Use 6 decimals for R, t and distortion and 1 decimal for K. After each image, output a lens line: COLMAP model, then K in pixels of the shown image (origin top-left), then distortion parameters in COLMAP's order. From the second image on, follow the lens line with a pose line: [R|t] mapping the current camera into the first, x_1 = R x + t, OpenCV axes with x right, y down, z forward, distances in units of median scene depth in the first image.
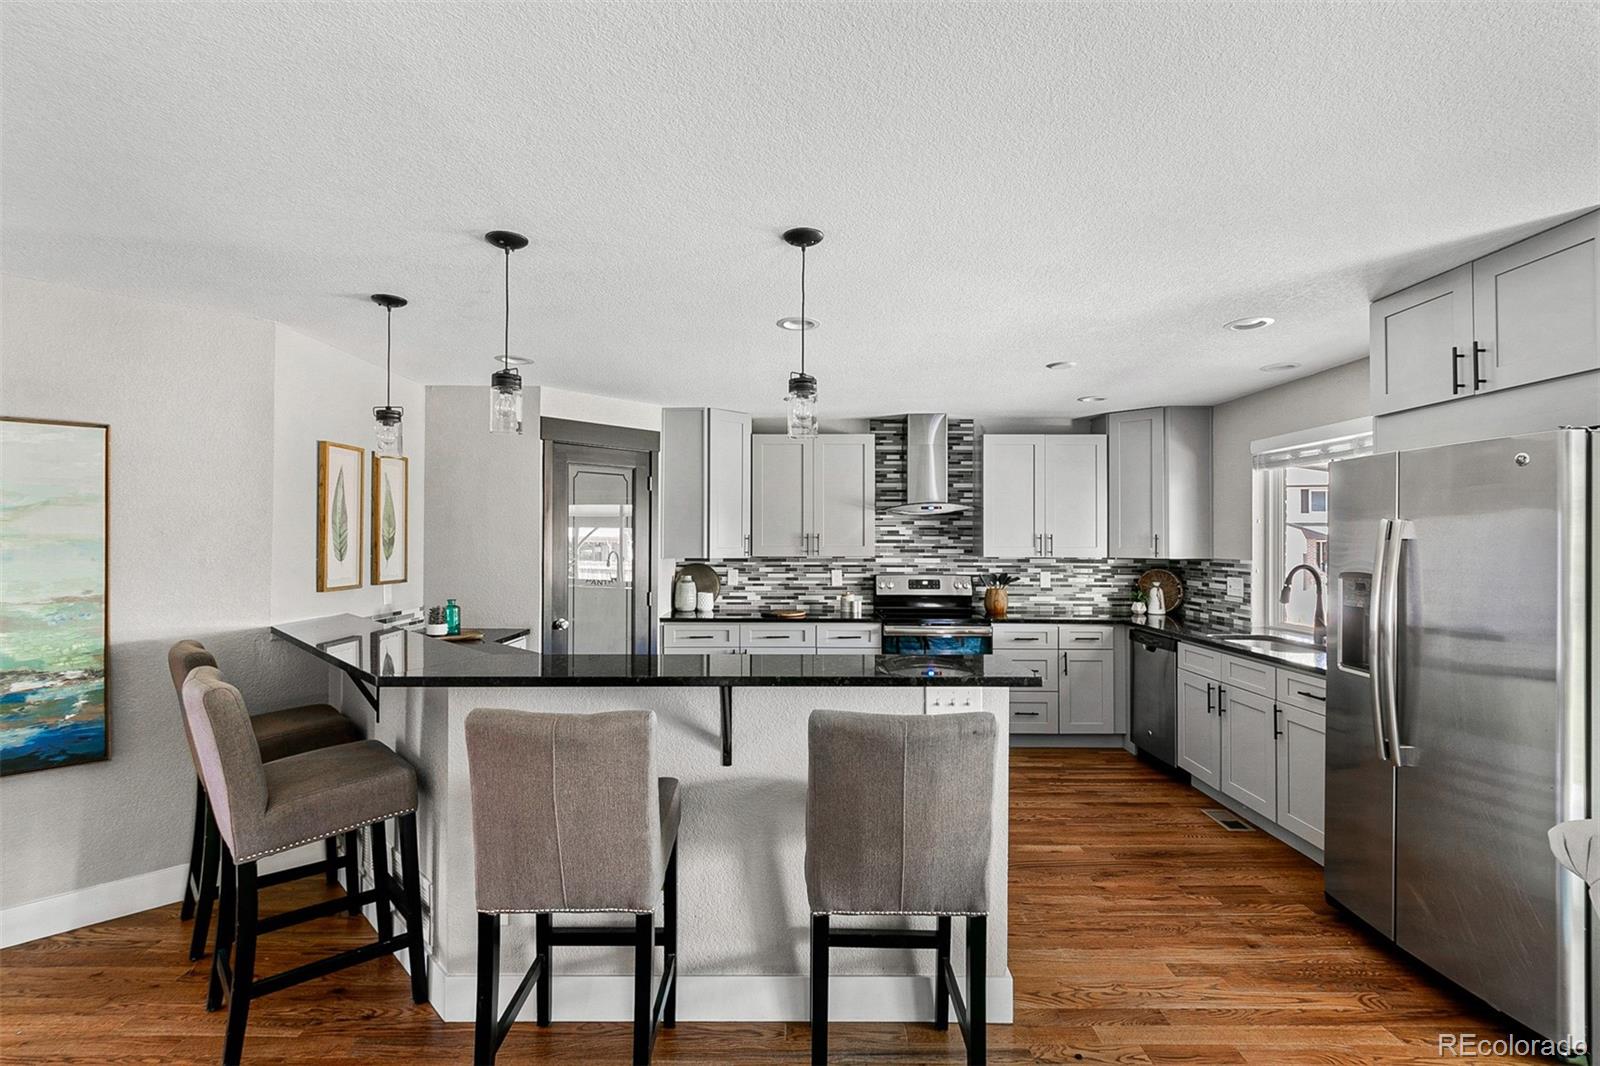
lens RADIAL K [[753.3, 0, 793.0], [0, 753.3, 531.9], [0, 0, 1]] dist [0.000936, 0.000141]
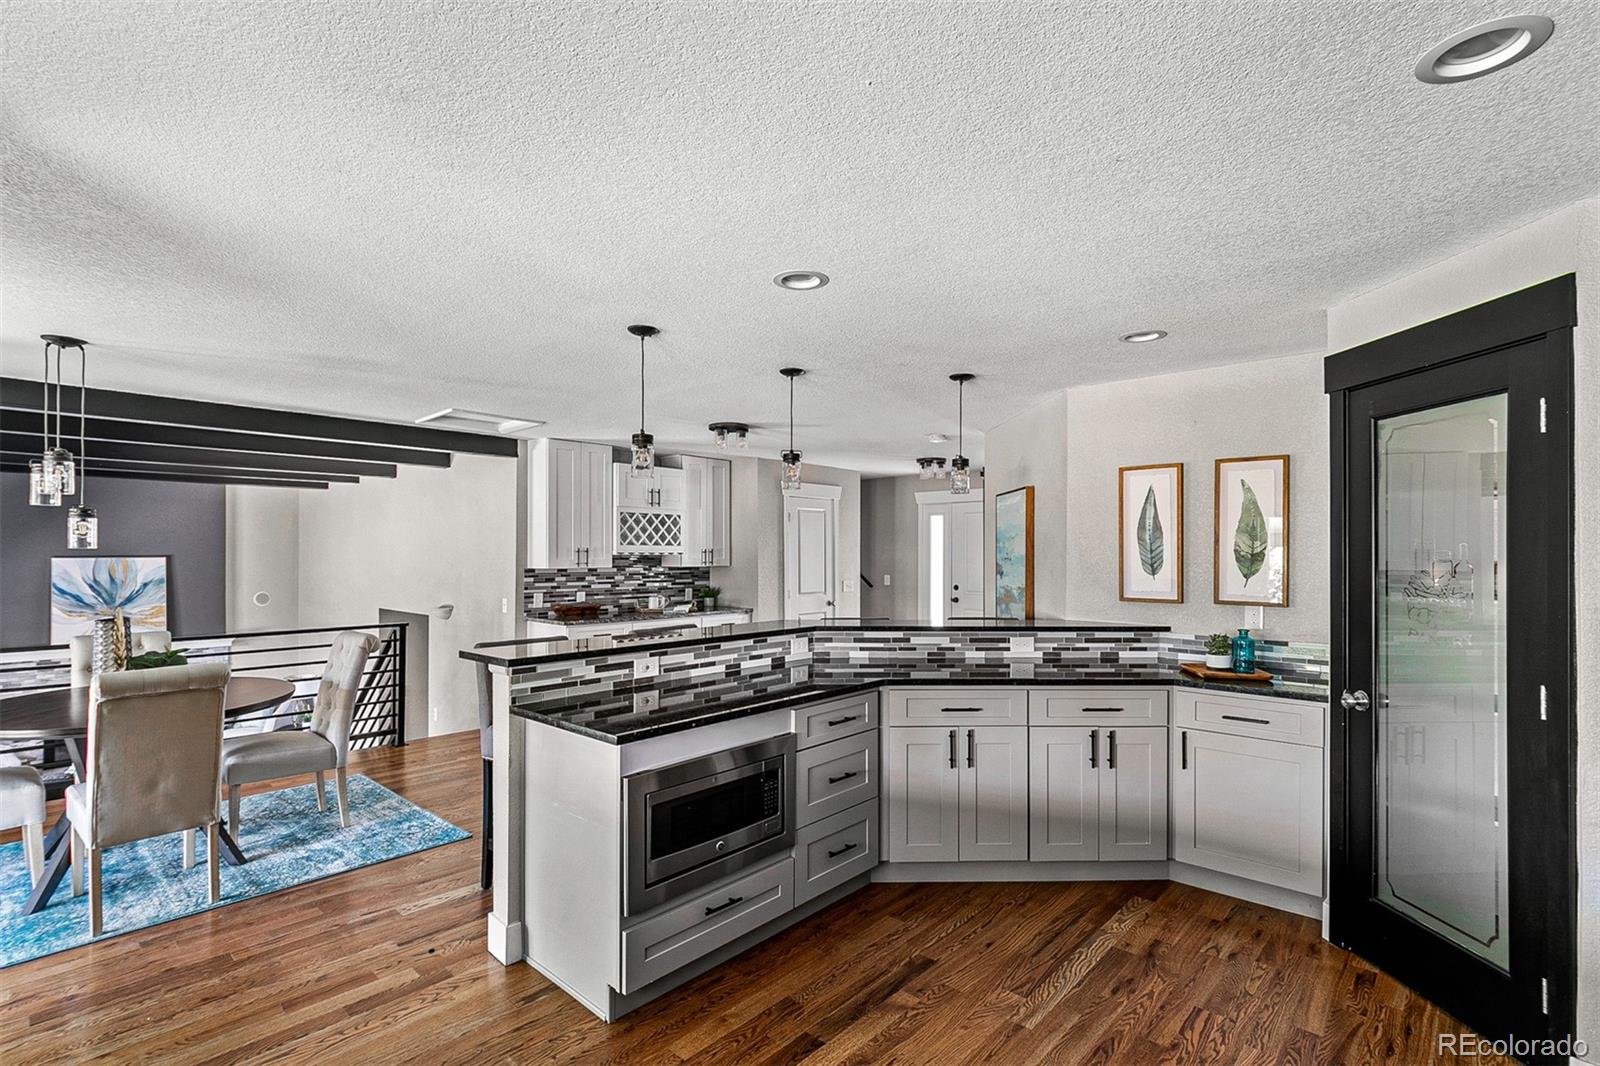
lens RADIAL K [[753.3, 0, 791.6], [0, 753.3, 547.3], [0, 0, 1]] dist [0.000936, 0.000141]
pose [[-0.687580, -0.005162, -0.726090, 0.521265], [0.005673, 0.999906, -0.012481, 0.010424], [0.726086, -0.012701, -0.687486, 1.362342]]
